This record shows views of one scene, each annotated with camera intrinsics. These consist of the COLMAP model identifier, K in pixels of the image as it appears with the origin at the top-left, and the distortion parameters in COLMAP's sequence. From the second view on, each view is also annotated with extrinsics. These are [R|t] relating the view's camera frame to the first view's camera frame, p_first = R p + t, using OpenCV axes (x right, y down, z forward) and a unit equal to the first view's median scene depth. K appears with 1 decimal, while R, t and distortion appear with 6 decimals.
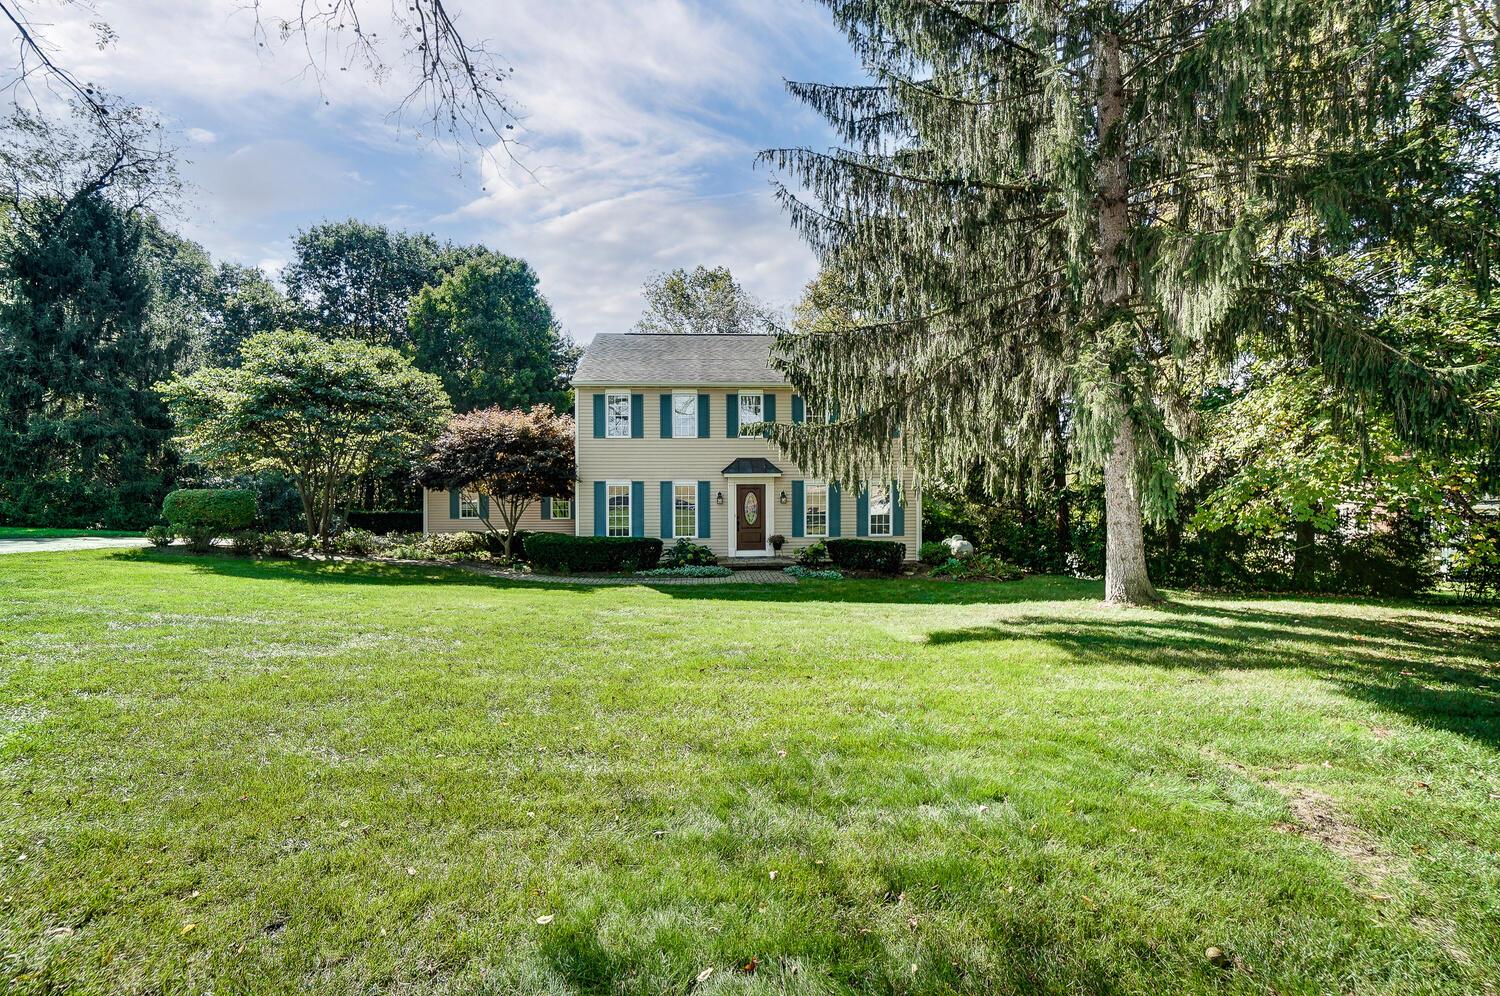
lens RADIAL K [[663.6, 0, 731.9], [0, 663.6, 493.8], [0, 0, 1]] dist [-0.064871, 0.024986]
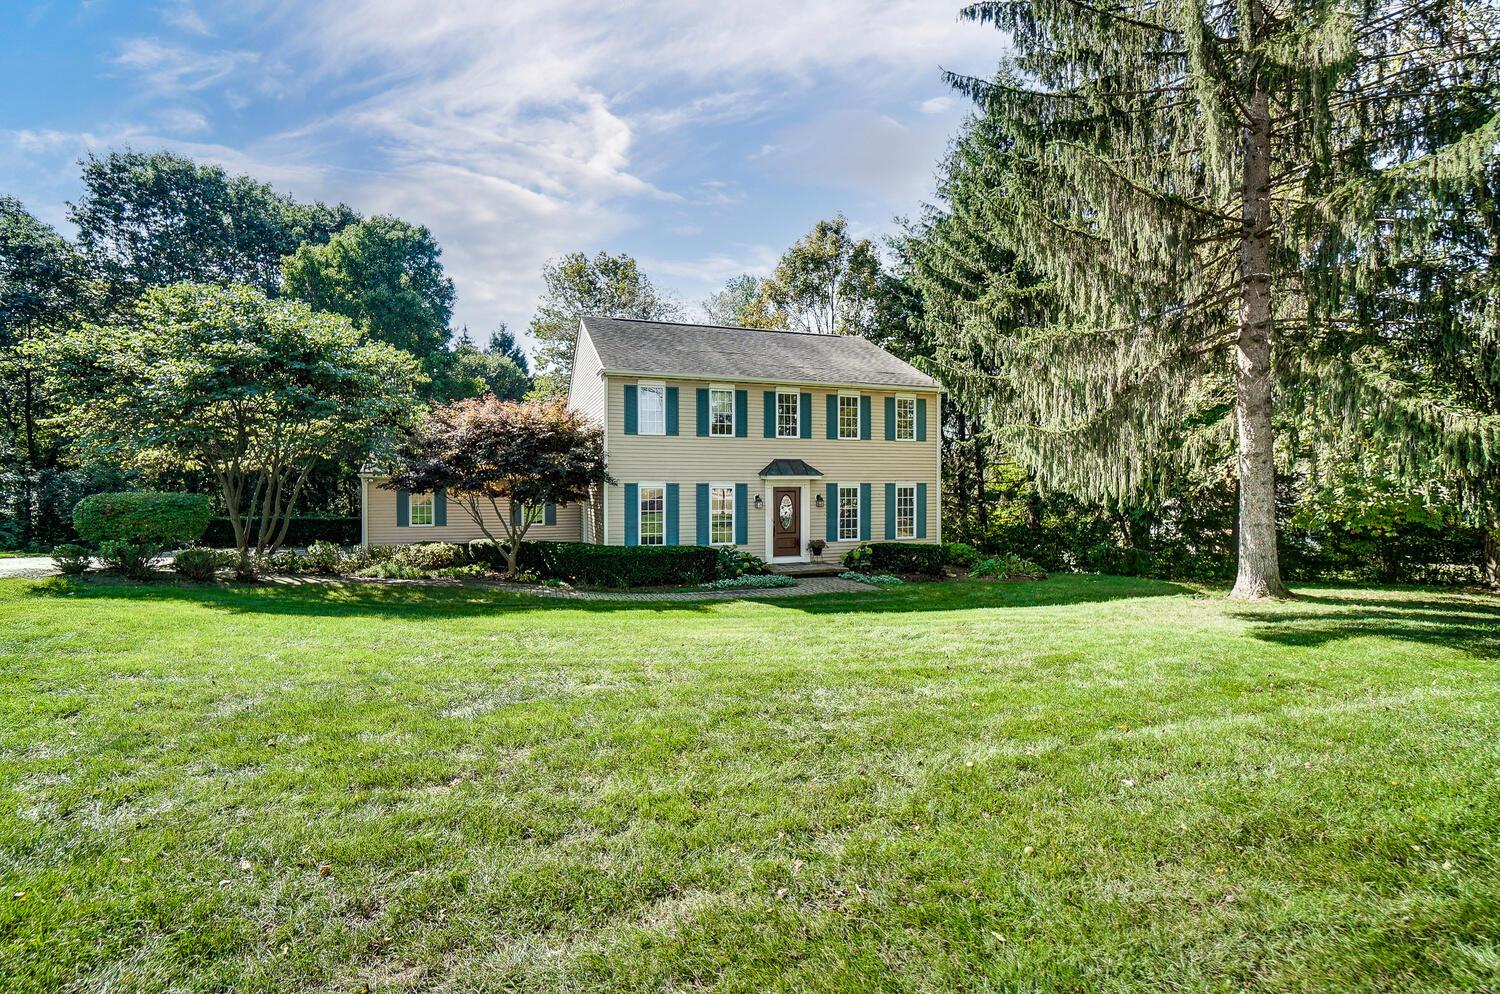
lens RADIAL K [[663.6, 0, 731.9], [0, 663.6, 492.8], [0, 0, 1]] dist [-0.064871, 0.024986]
pose [[0.962116, -0.000737, 0.272640, -0.307565], [0.000123, 0.999997, 0.002272, -0.008159], [-0.272641, -0.002153, 0.962114, 0.108831]]
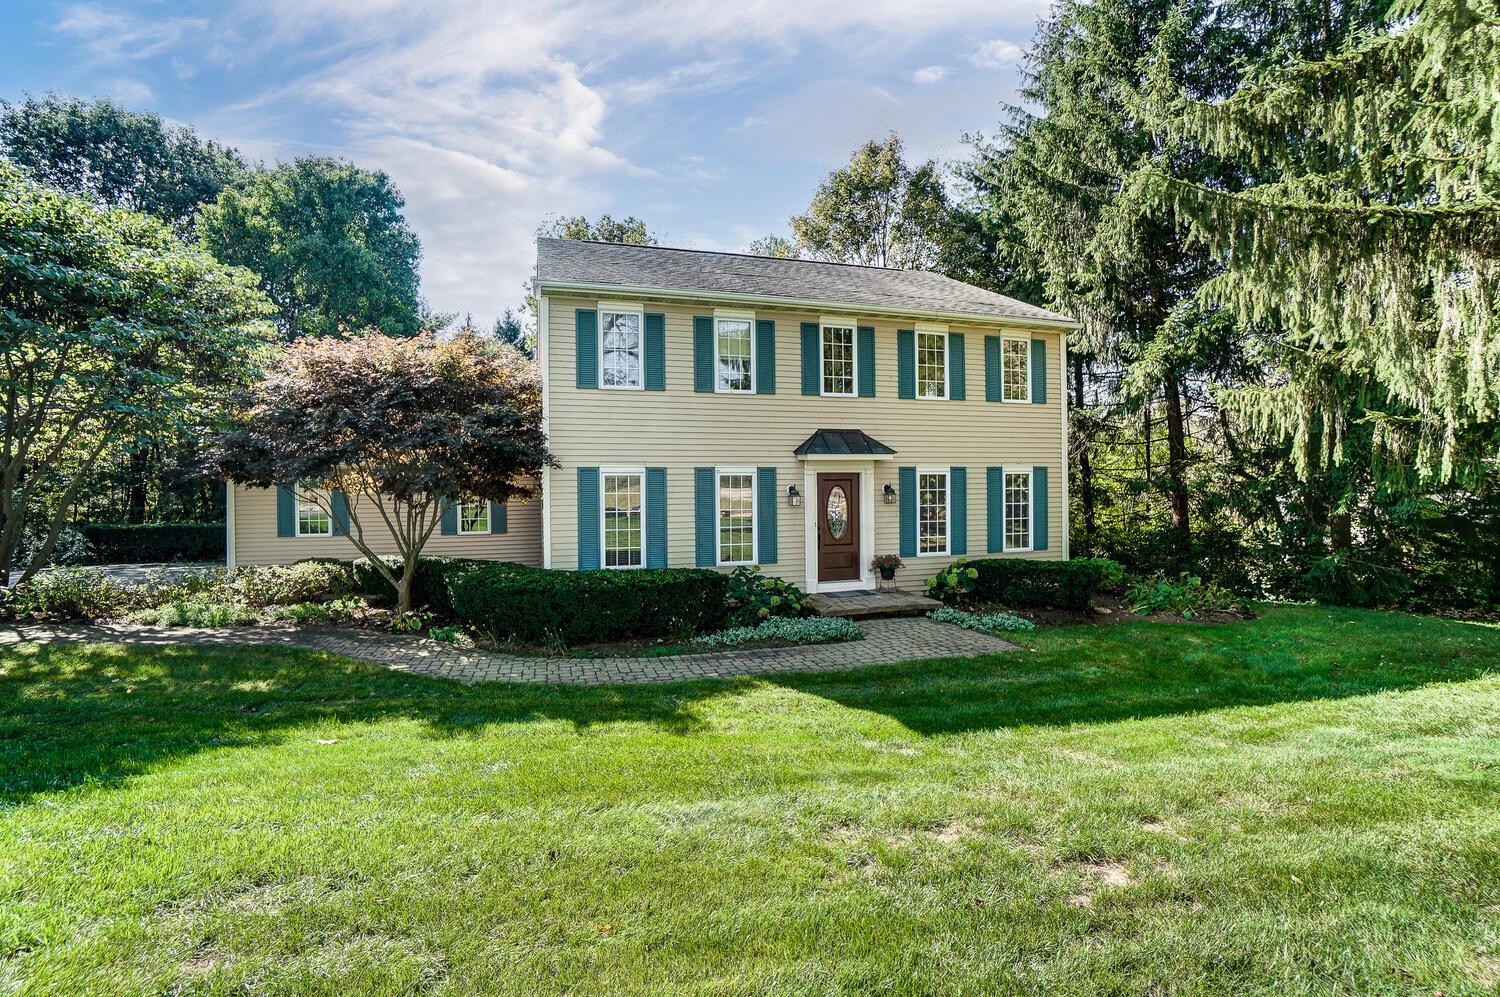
lens RADIAL K [[663.6, 0, 731.9], [0, 663.6, 494.3], [0, 0, 1]] dist [-0.064871, 0.024986]
pose [[0.974099, -0.007988, 0.225982, -0.205065], [0.008763, 0.999959, -0.002425, 0.006079], [-0.225953, 0.004342, 0.974129, 0.431972]]
